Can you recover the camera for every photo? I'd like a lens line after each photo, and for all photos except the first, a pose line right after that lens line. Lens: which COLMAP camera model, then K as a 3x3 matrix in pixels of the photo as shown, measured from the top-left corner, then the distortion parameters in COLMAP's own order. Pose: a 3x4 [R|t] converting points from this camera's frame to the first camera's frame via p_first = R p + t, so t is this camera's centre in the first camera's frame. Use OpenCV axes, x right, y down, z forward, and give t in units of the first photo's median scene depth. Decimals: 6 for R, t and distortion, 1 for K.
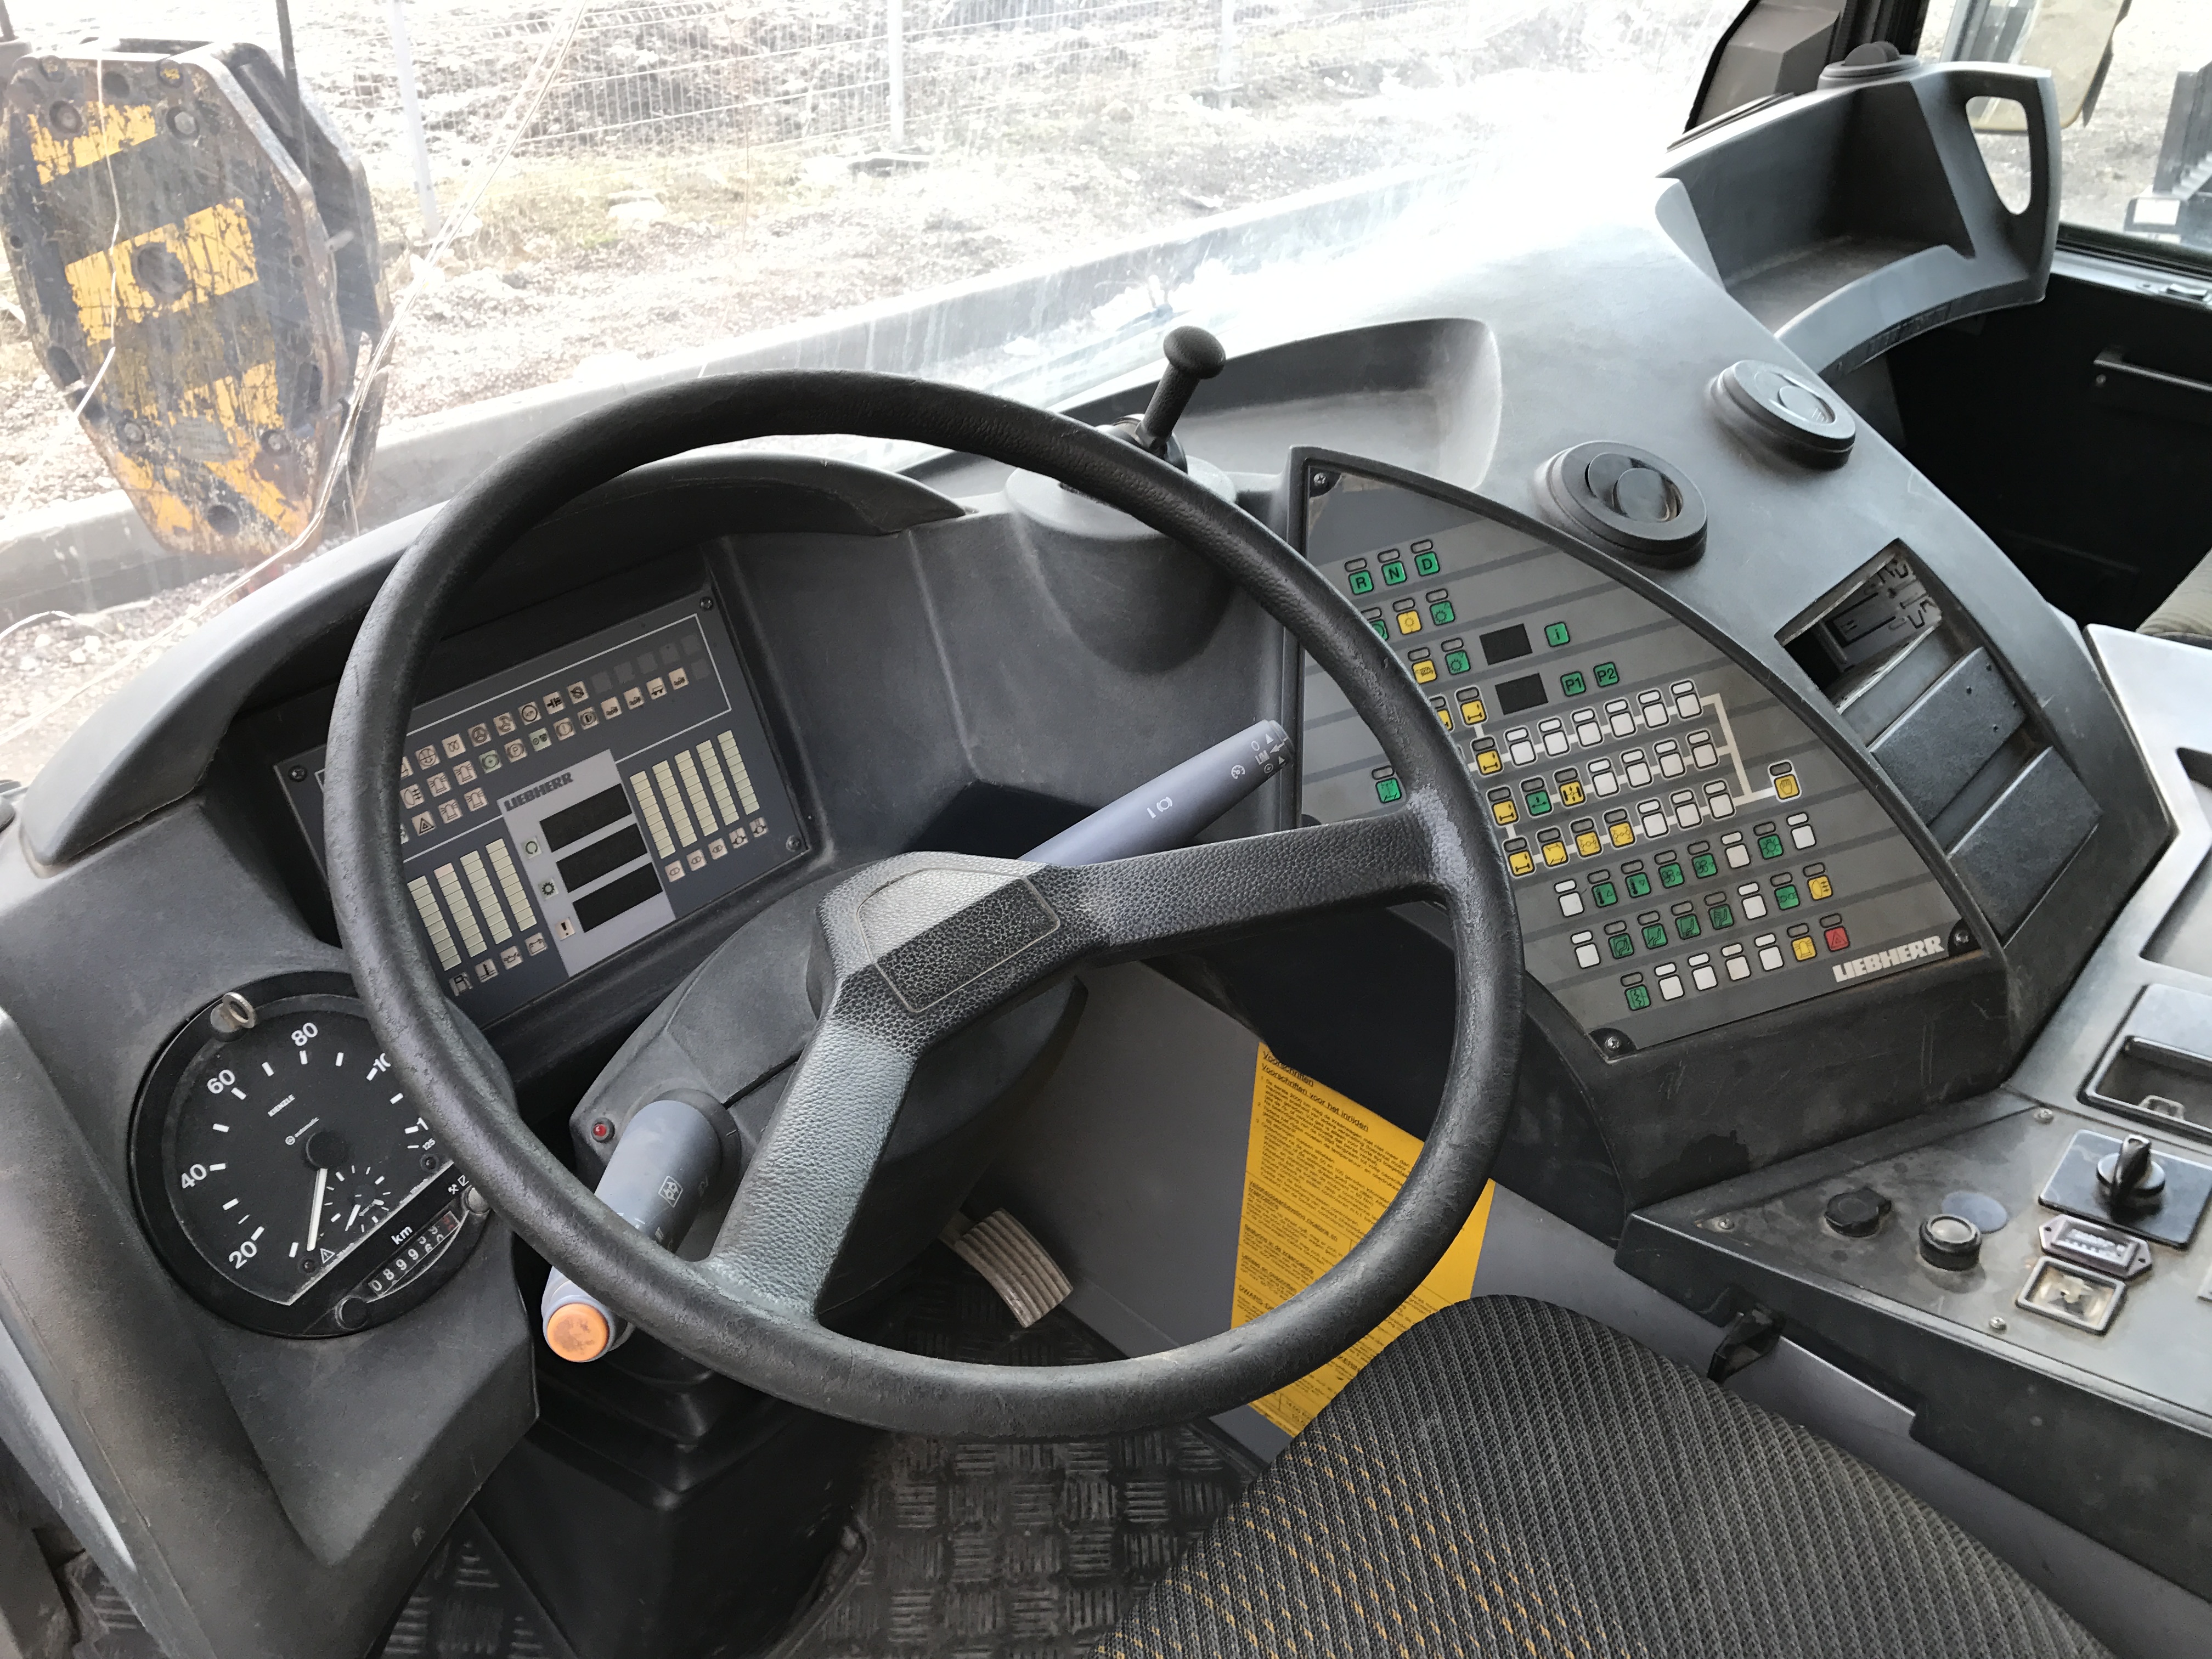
lens RADIAL K [[1889.0, 0, 1098.1], [0, 1889.0, 775.4], [0, 0, 1]] dist [0.041286, -0.051985]
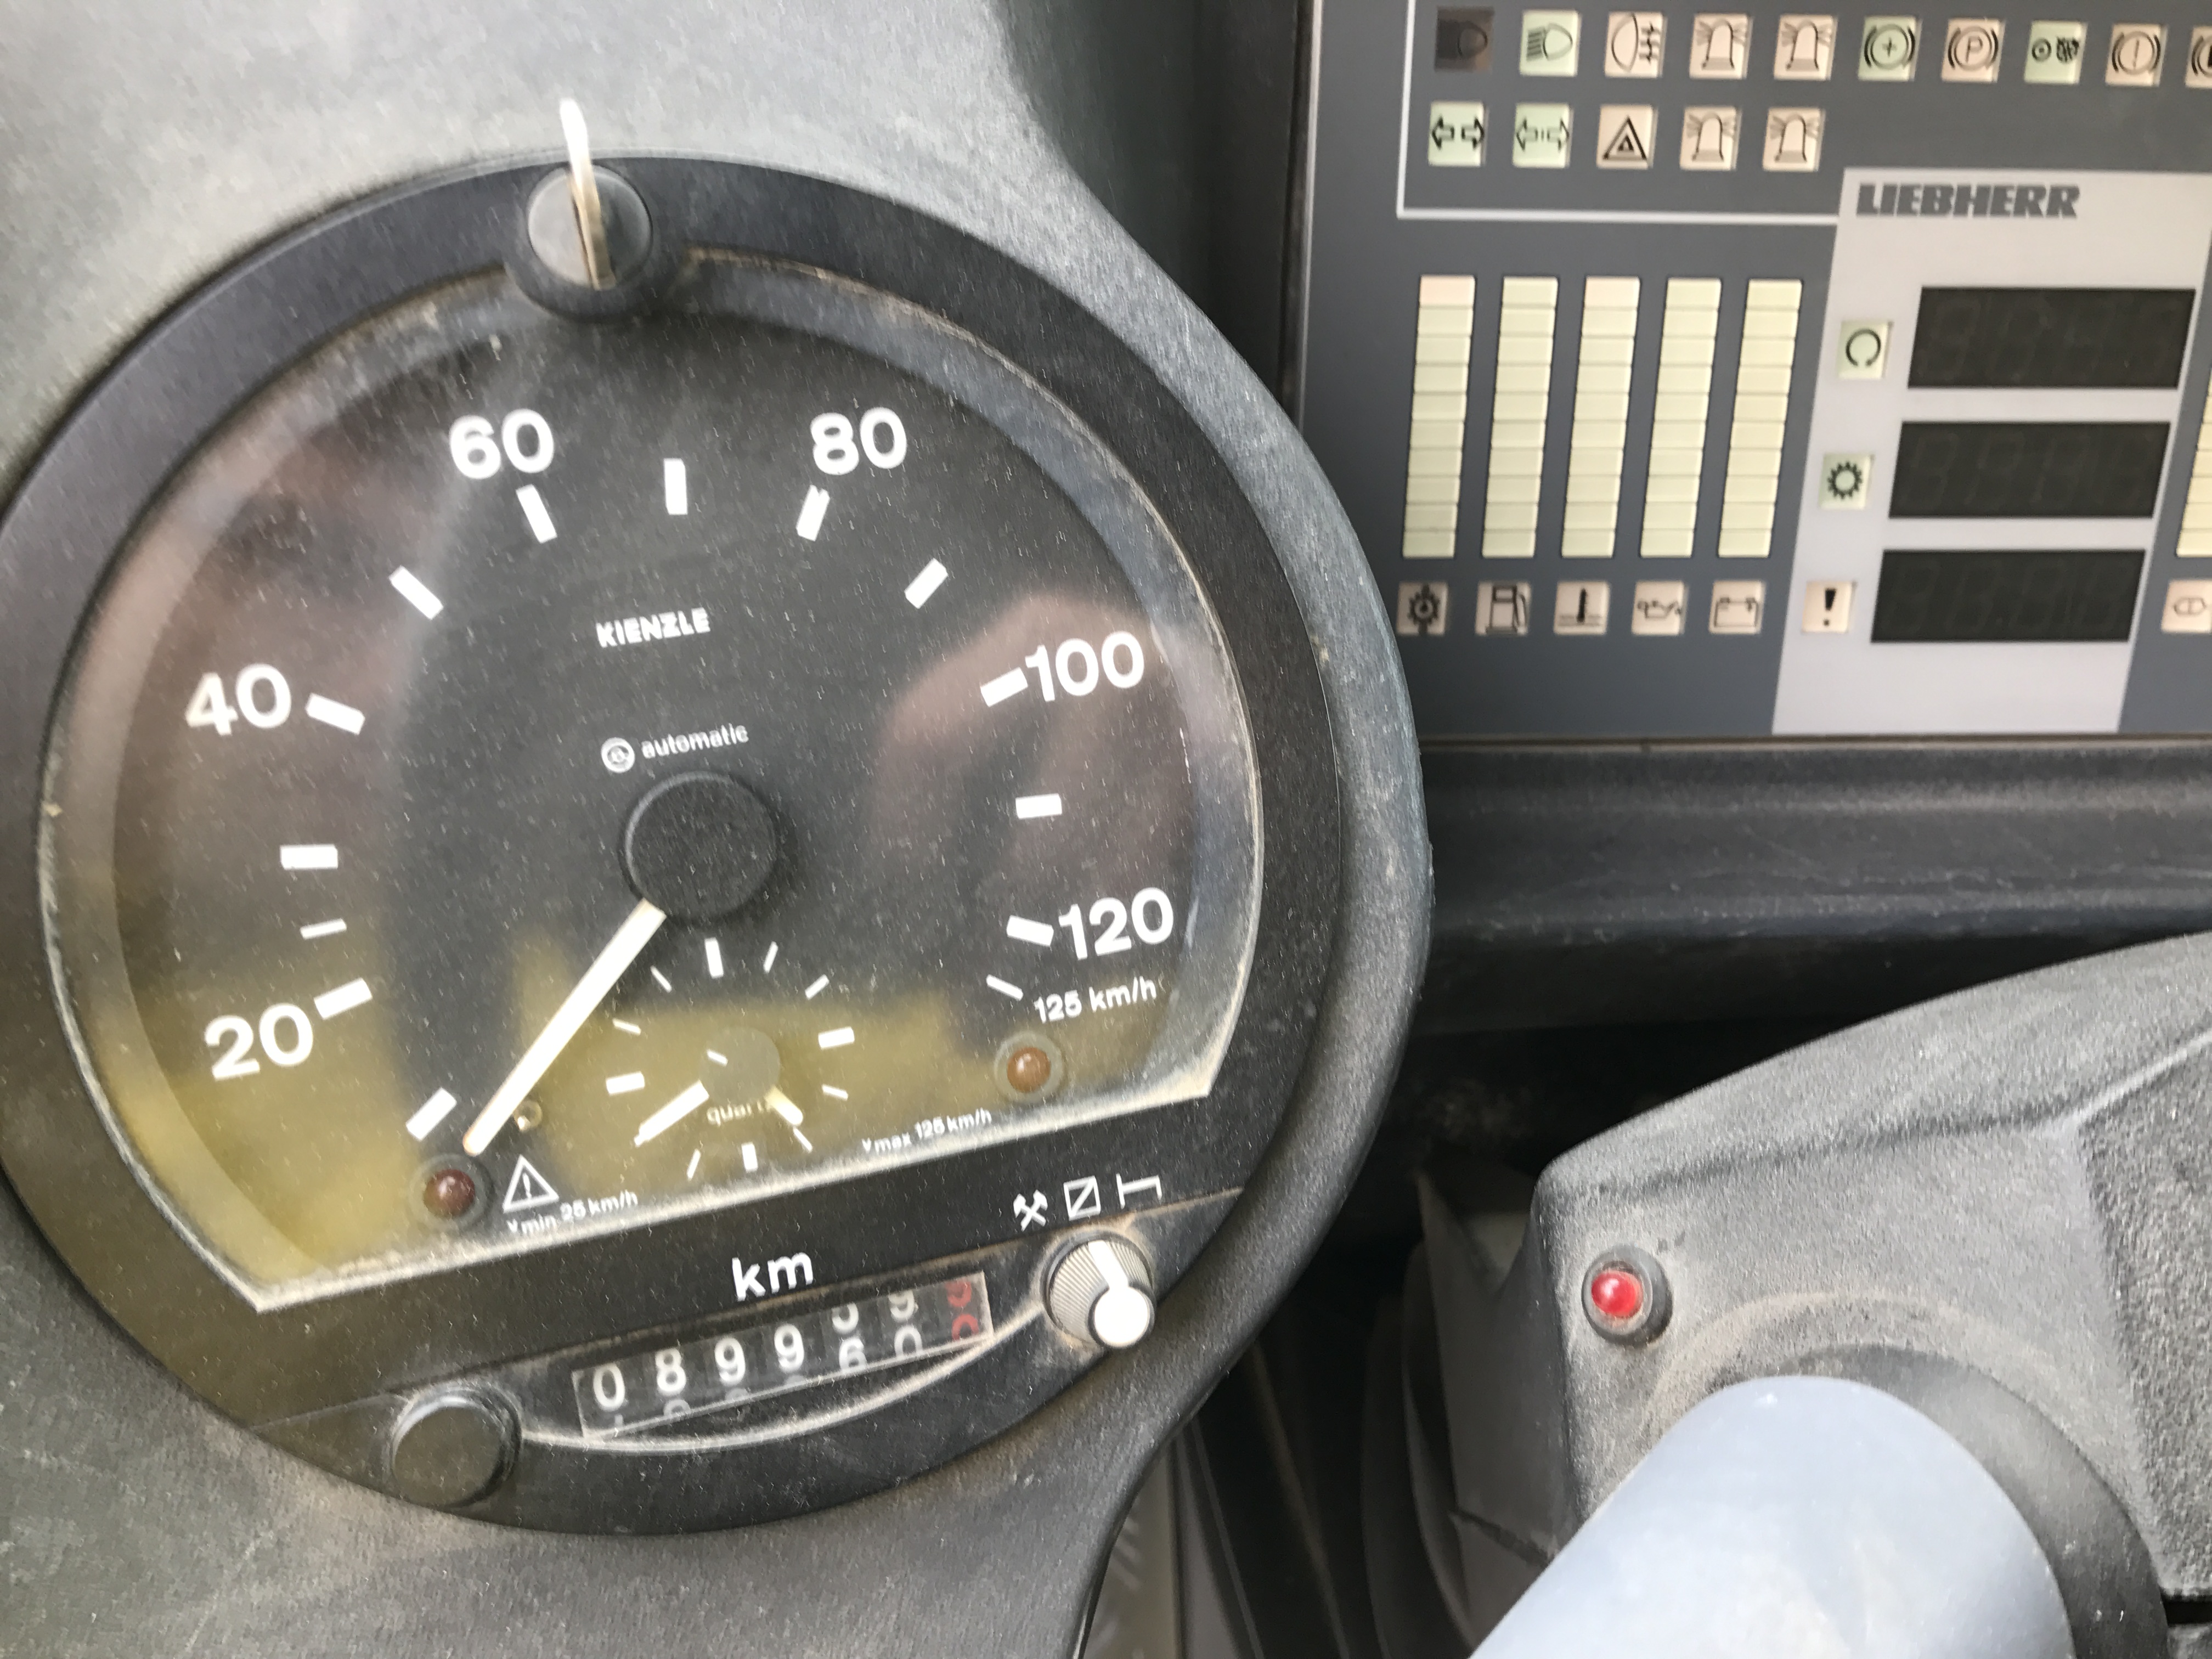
lens RADIAL K [[1889.0, 0, 1098.1], [0, 1889.0, 775.4], [0, 0, 1]] dist [0.041286, -0.051985]
pose [[0.714275, 0.475945, -0.513116, -0.186366], [-0.407421, 0.878898, 0.248086, 0.078587], [0.569052, 0.031853, 0.821685, 0.647616]]
